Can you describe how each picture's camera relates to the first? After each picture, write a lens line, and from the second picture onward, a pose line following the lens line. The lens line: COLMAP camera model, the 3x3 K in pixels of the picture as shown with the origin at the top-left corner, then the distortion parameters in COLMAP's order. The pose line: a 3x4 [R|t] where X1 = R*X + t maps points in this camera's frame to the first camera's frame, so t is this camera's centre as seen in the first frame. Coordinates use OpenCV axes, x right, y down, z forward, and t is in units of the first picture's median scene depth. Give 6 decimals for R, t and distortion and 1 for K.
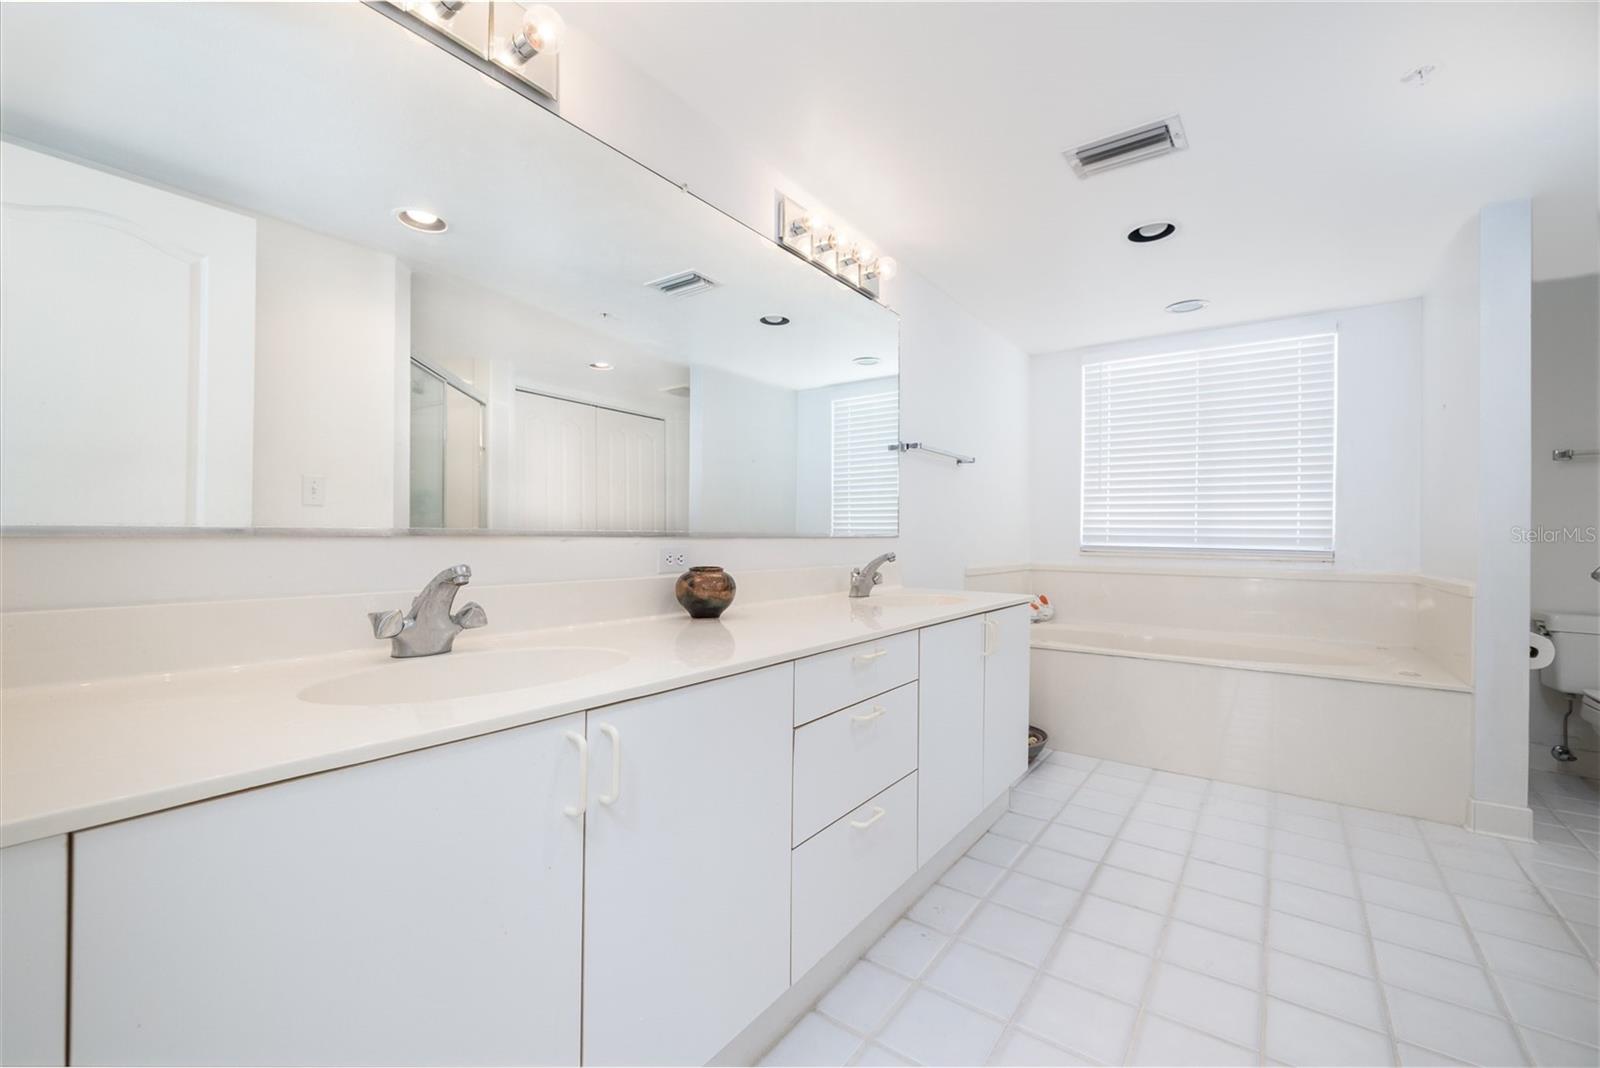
lens RADIAL K [[688.1, 0, 790.8], [0, 688.1, 539.4], [0, 0, 1]] dist [-0.001894, -0.000581]
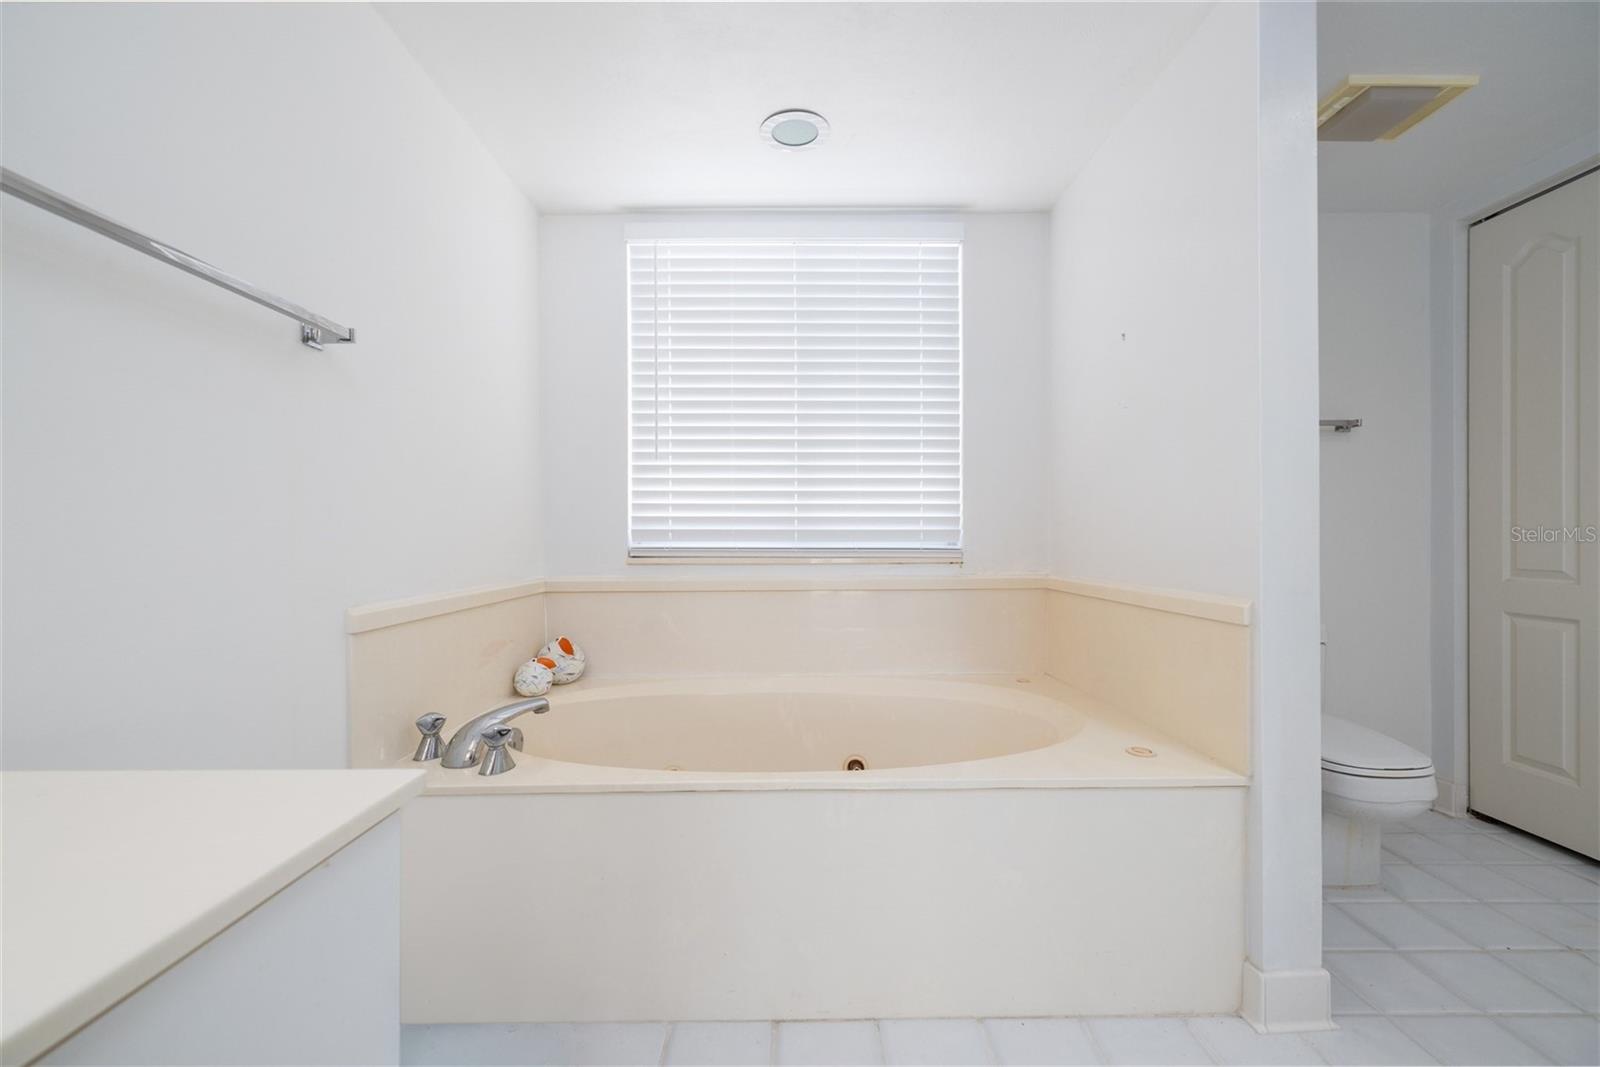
lens RADIAL K [[688.1, 0, 797.8], [0, 688.1, 537.0], [0, 0, 1]] dist [-0.001894, -0.000581]
pose [[0.811666, -0.015352, 0.583921, 0.201413], [0.014865, 0.999874, 0.005625, -0.001203], [-0.583933, 0.004114, 0.811791, 0.450428]]
